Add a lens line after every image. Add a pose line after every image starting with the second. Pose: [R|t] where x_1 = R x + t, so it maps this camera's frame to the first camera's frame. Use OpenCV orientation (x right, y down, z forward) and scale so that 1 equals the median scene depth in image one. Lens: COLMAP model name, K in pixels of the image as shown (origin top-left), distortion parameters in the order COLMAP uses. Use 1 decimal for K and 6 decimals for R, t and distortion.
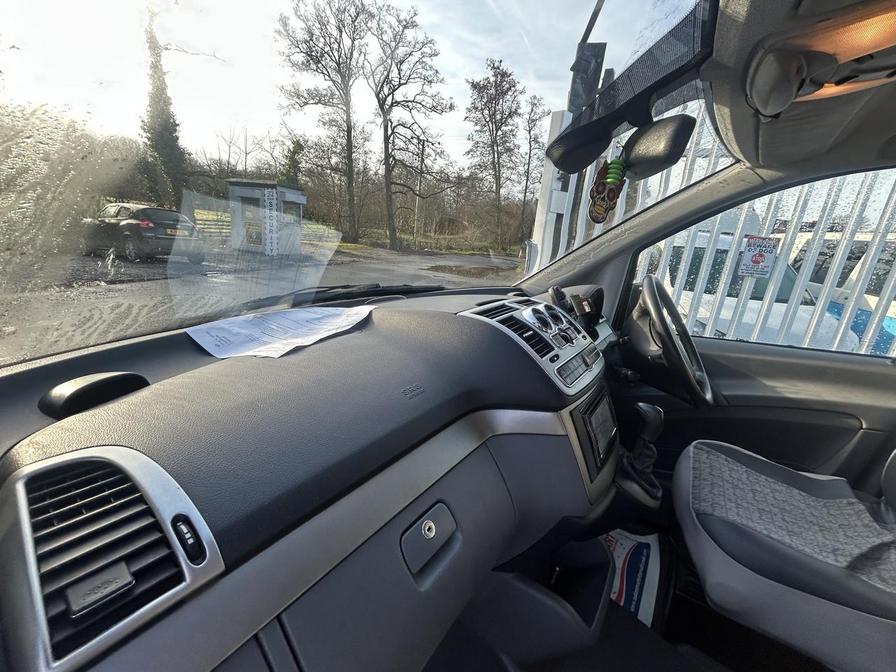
lens RADIAL K [[362.7, 0, 448.3], [0, 362.7, 338.3], [0, 0, 1]] dist [-0.005327, 0.003135]
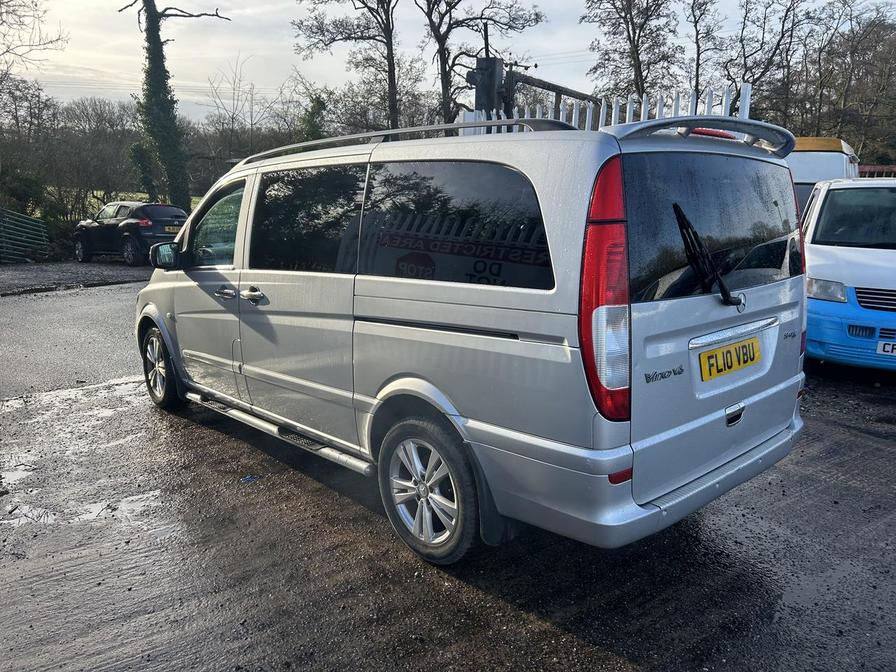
lens RADIAL K [[674.7, 0, 448.0], [0, 674.7, 336.0], [0, 0, 1]] dist [0.041299, -0.008844]
pose [[0.972859, -0.027456, -0.229762, 0.117845], [0.005755, 0.995499, -0.094593, 0.054487], [0.231325, 0.090704, 0.968639, -0.186131]]
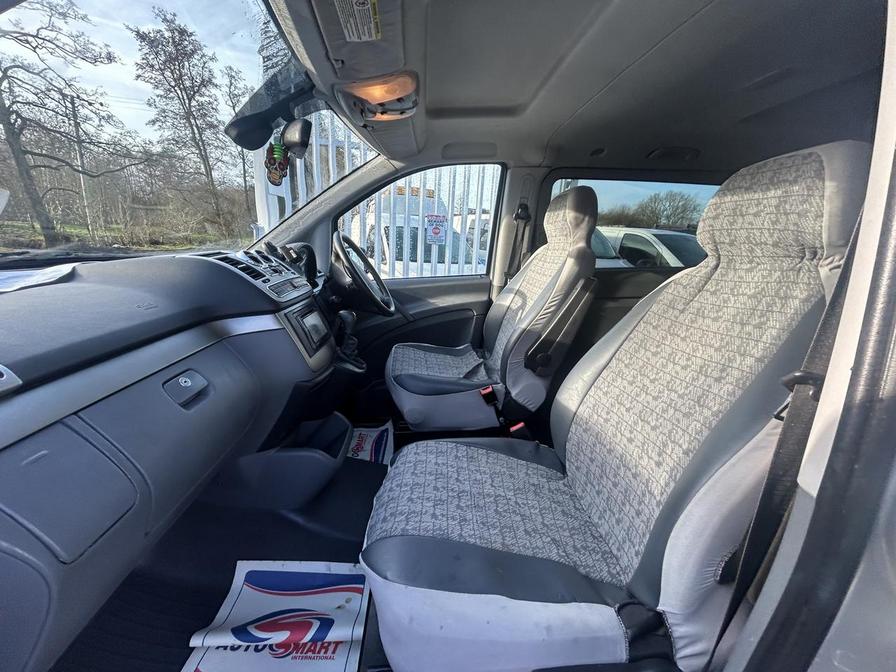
lens RADIAL K [[365.5, 0, 450.7], [0, 365.5, 339.4], [0, 0, 1]] dist [-0.001471, -0.000894]
pose [[0.783315, -0.204367, 0.587070, -0.000966], [0.188446, 0.978040, 0.089030, 0.009569], [-0.592372, 0.040892, 0.804626, -0.019039]]
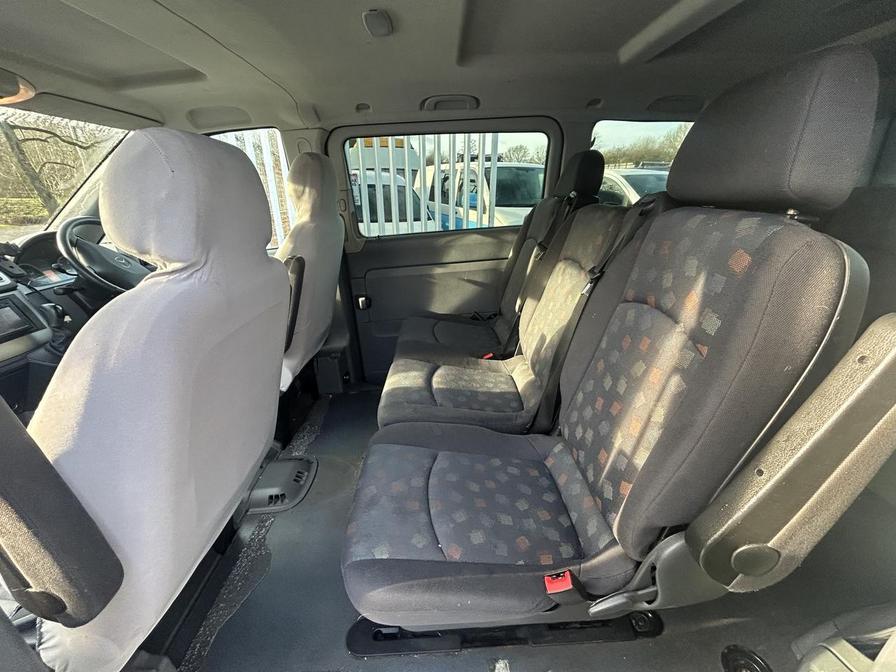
lens RADIAL K [[362.7, 0, 448.3], [0, 362.7, 338.3], [0, 0, 1]] dist [-0.005327, 0.003135]
pose [[0.805595, -0.304296, 0.508351, 0.042448], [0.235594, 0.951801, 0.196392, 0.016256], [-0.543611, -0.038447, 0.838456, -0.046892]]
